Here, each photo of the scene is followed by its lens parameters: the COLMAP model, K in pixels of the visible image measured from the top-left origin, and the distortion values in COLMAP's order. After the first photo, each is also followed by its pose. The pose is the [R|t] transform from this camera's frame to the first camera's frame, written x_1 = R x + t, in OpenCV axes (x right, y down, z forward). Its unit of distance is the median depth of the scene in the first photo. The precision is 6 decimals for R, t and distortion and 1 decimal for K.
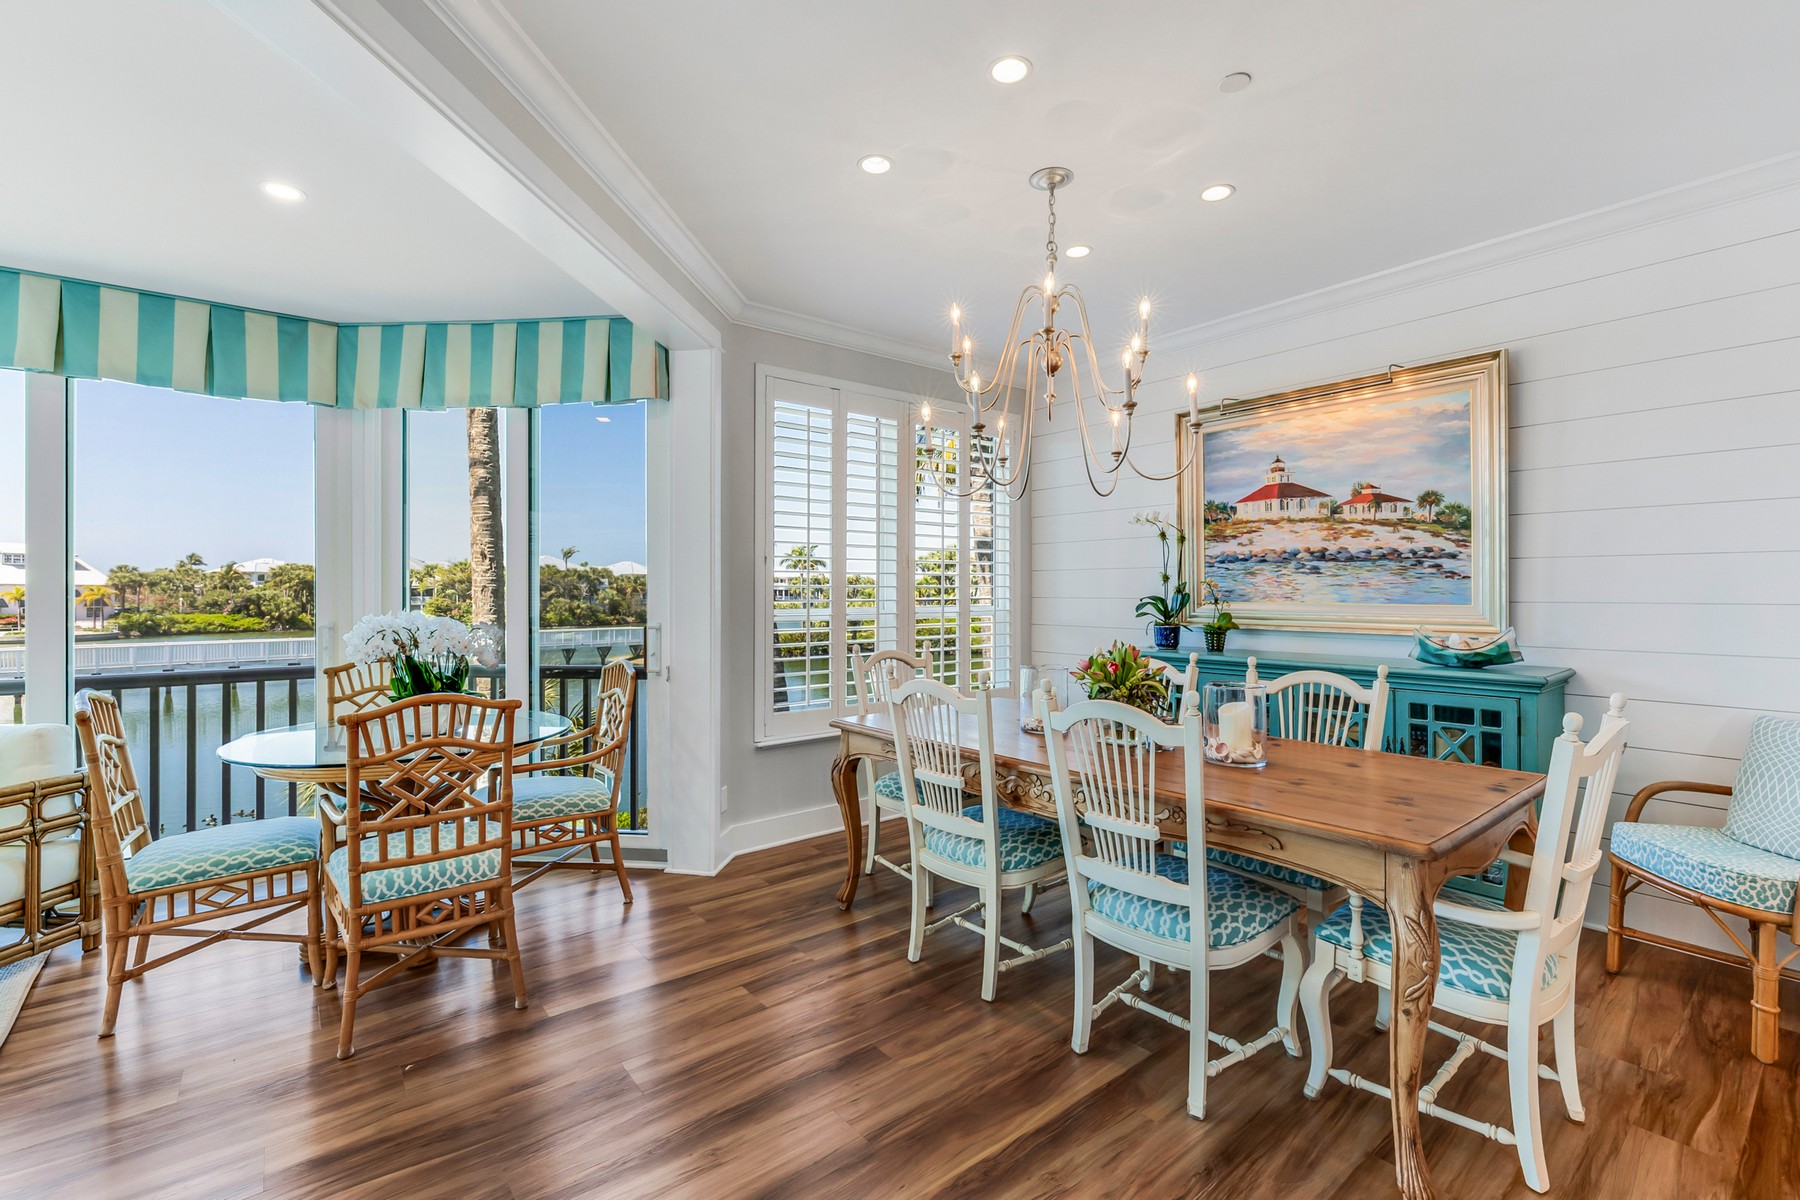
lens RADIAL K [[775.0, 0, 896.3], [0, 775.0, 589.6], [0, 0, 1]] dist [-0.002816, -0.000274]
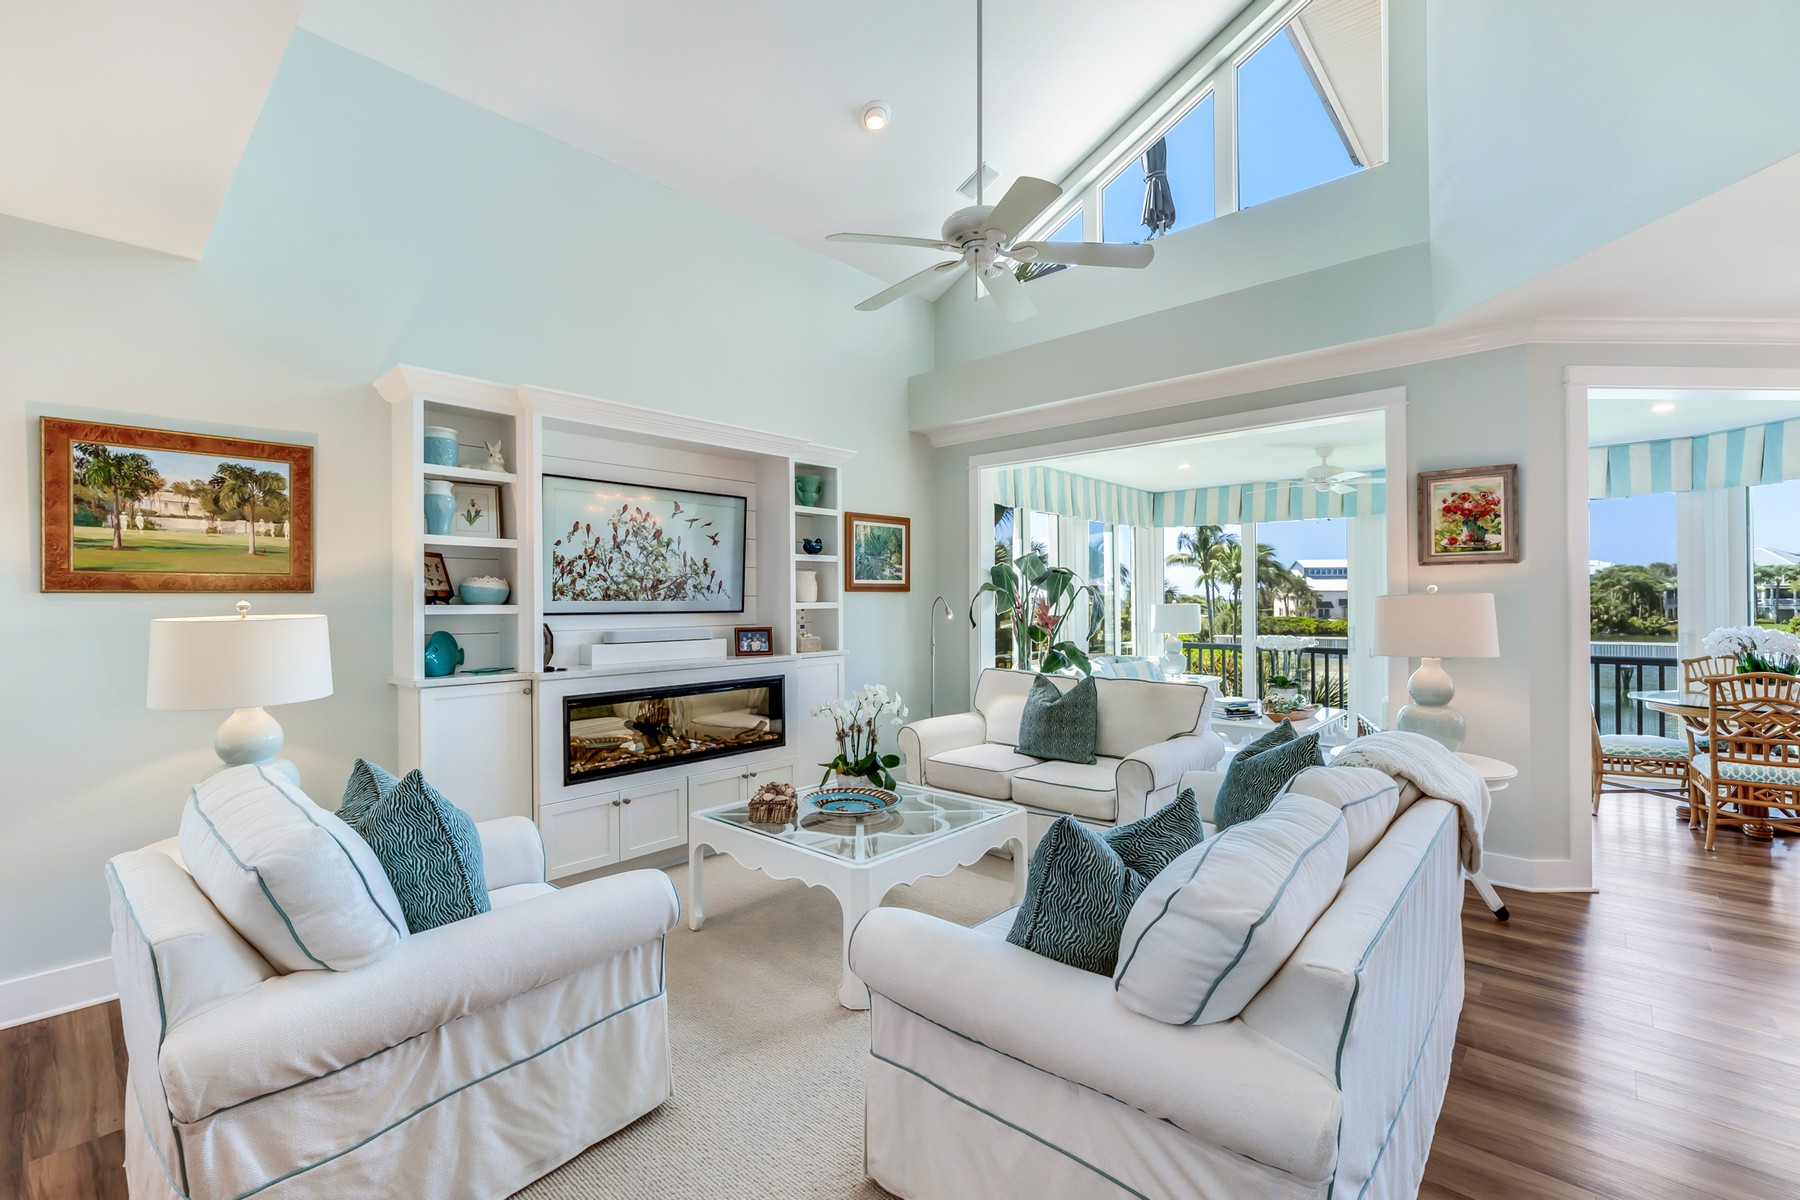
lens RADIAL K [[775.0, 0, 903.7], [0, 775.0, 596.5], [0, 0, 1]] dist [-0.002816, -0.000274]
pose [[0.161500, -0.005536, -0.986857, 0.535812], [0.012555, 0.999915, -0.003555, -0.040258], [0.986793, -0.011815, 0.161556, -0.795209]]
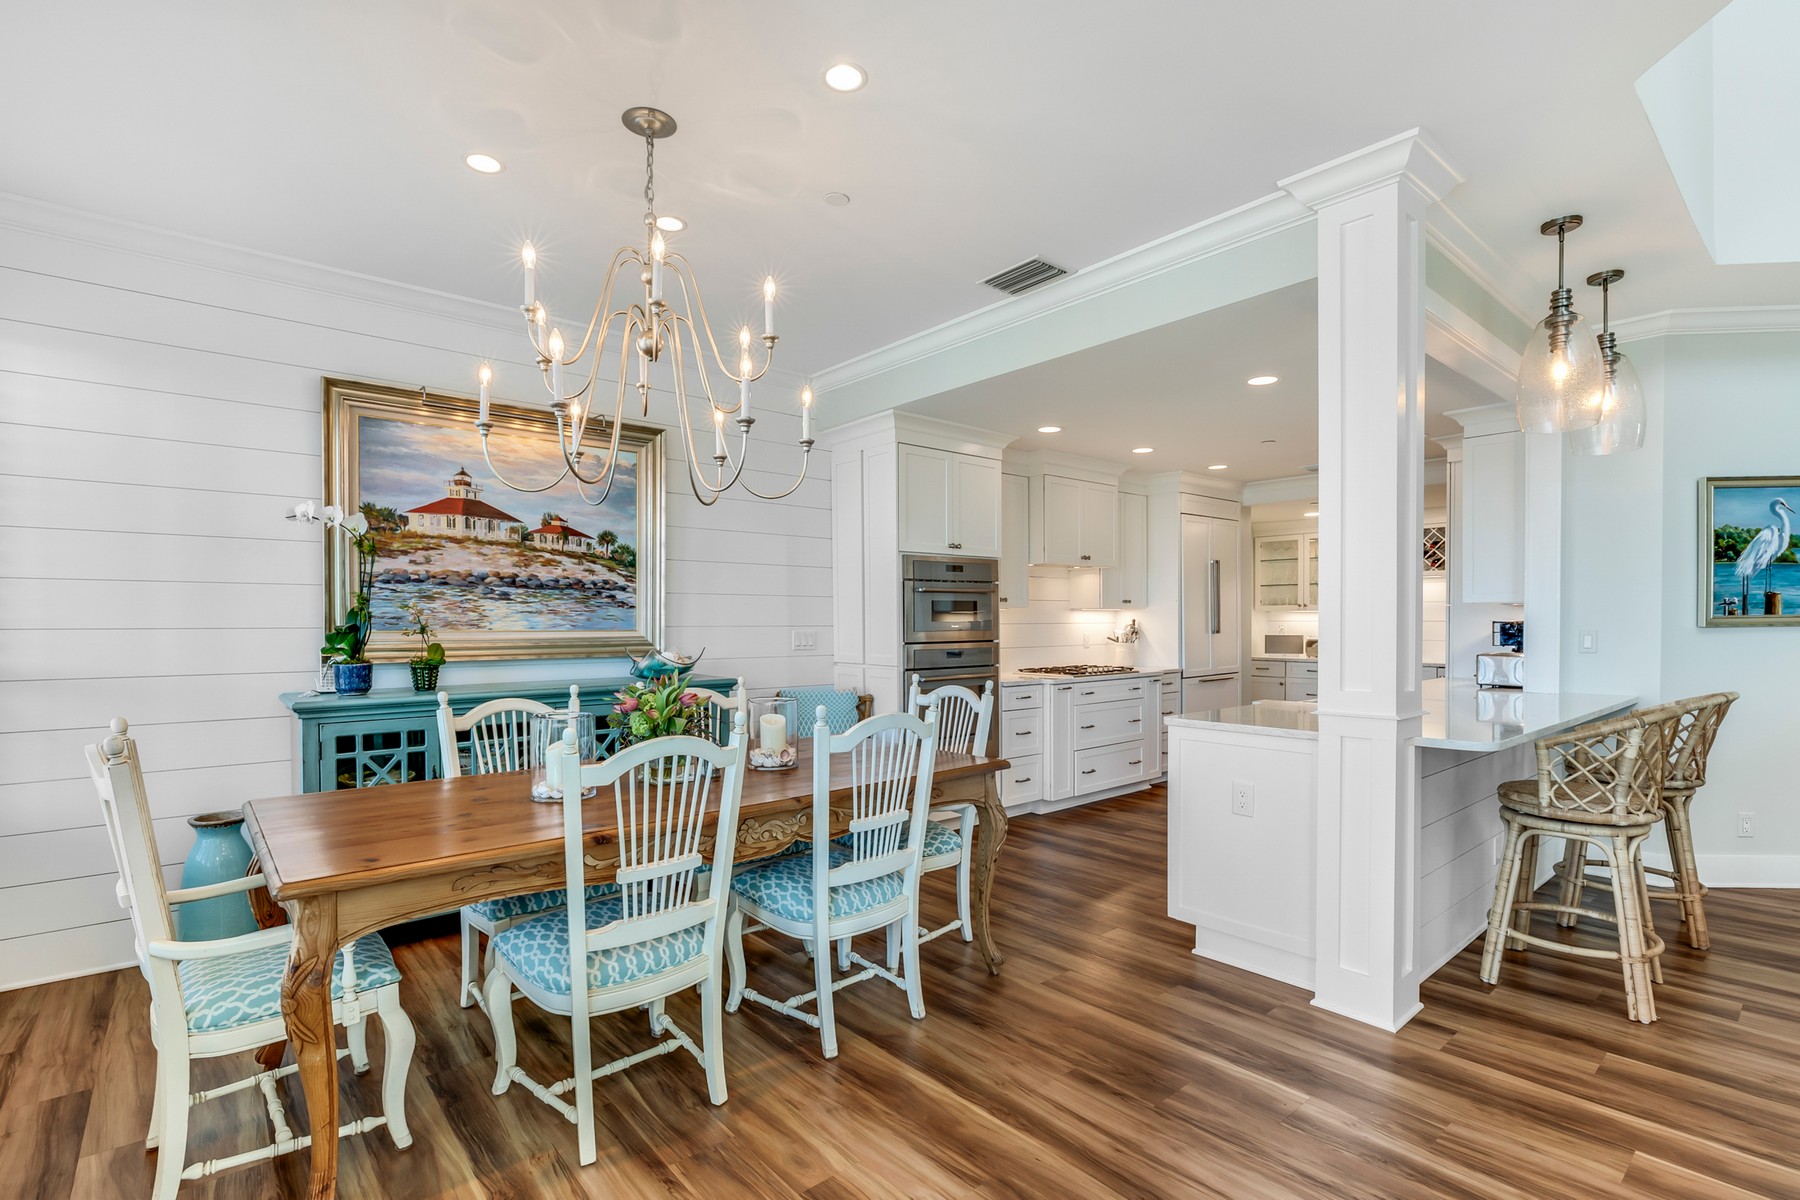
lens RADIAL K [[833.6, 0, 909.8], [0, 833.6, 636.0], [0, 0, 1]] dist [0.002272, -0.000750]
pose [[-0.043299, -0.025917, 0.998726, -0.532853], [-0.005228, 0.999656, 0.025715, -0.004741], [-0.999048, -0.004108, -0.043419, 0.546383]]
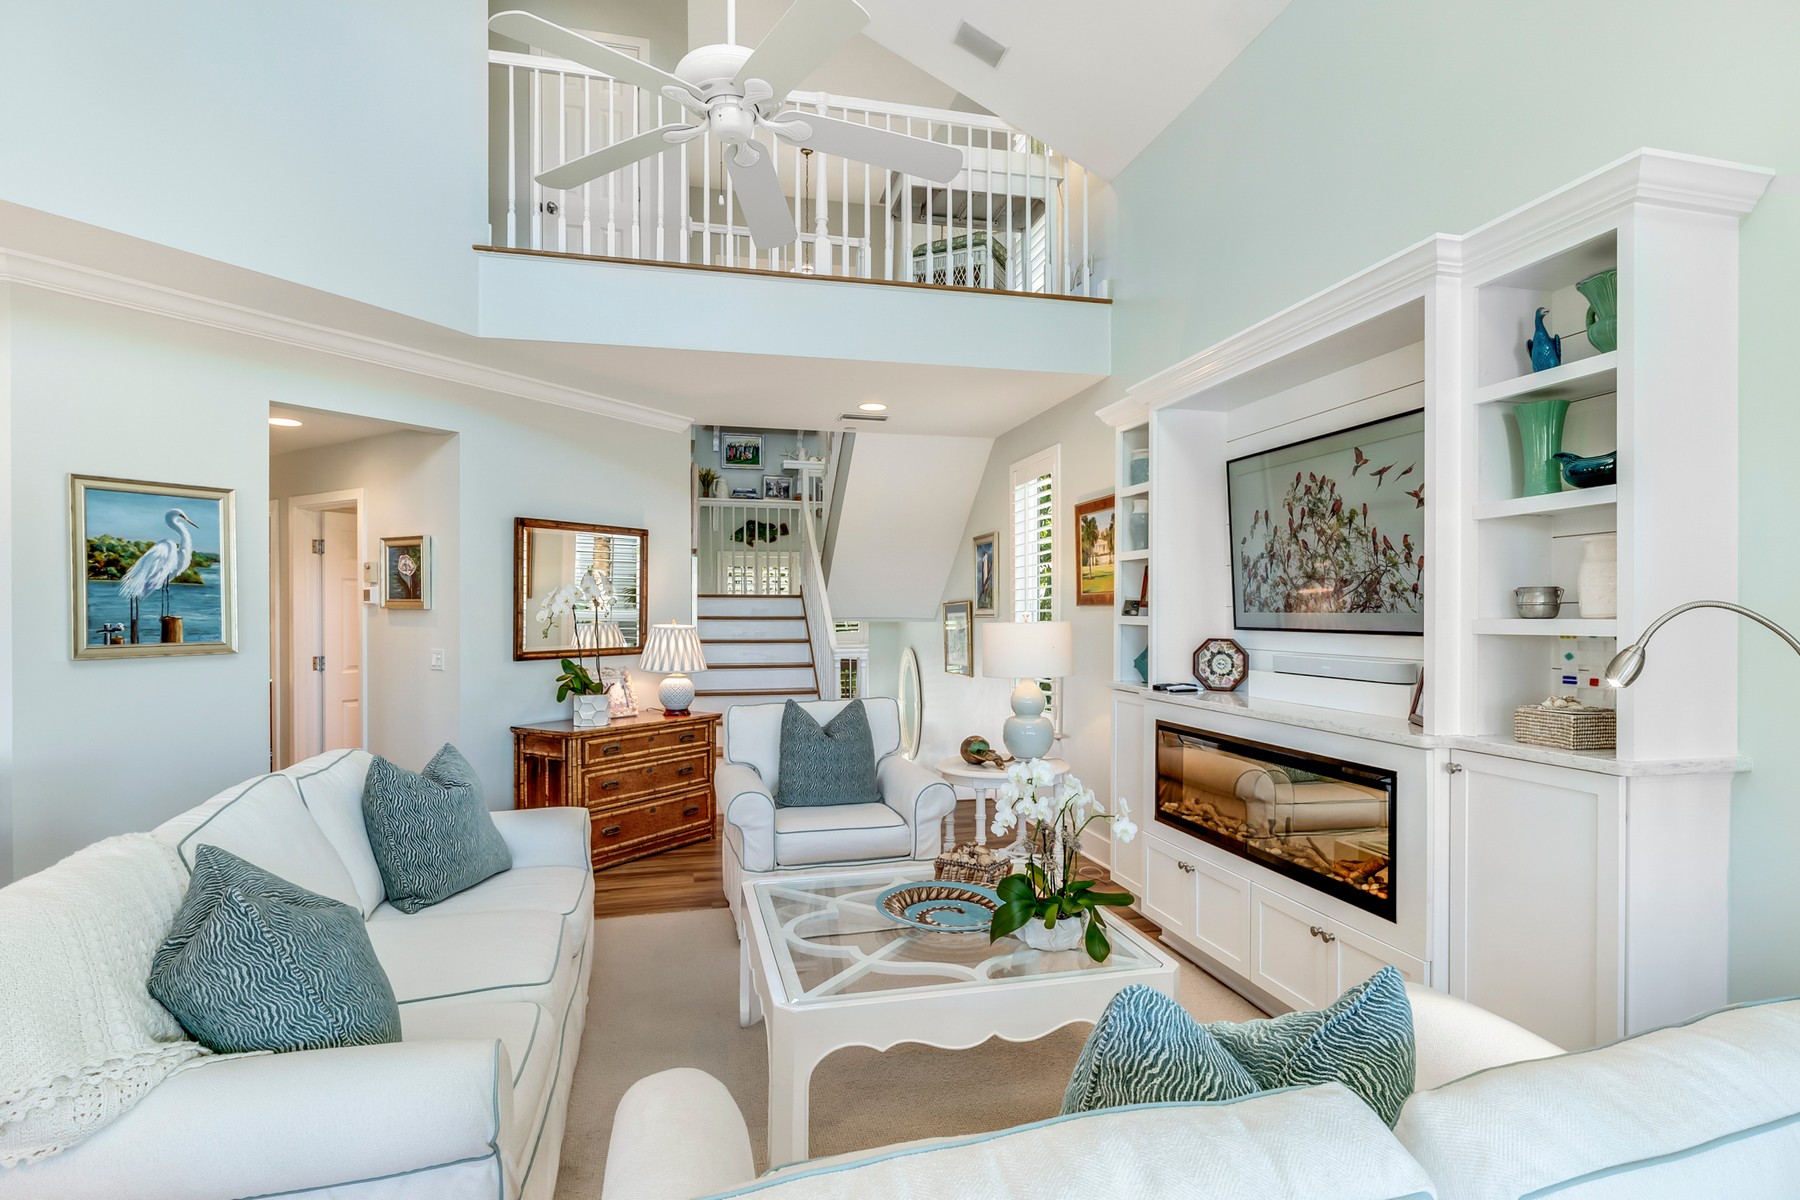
lens RADIAL K [[904.9, 0, 910.0], [0, 904.9, 617.4], [0, 0, 1]] dist [0.004451, 0.000706]
pose [[-0.916427, 0.000476, 0.400202, -0.667723], [-0.000101, 0.999999, -0.001420, -0.036997], [-0.400202, -0.001342, -0.916426, -0.009045]]
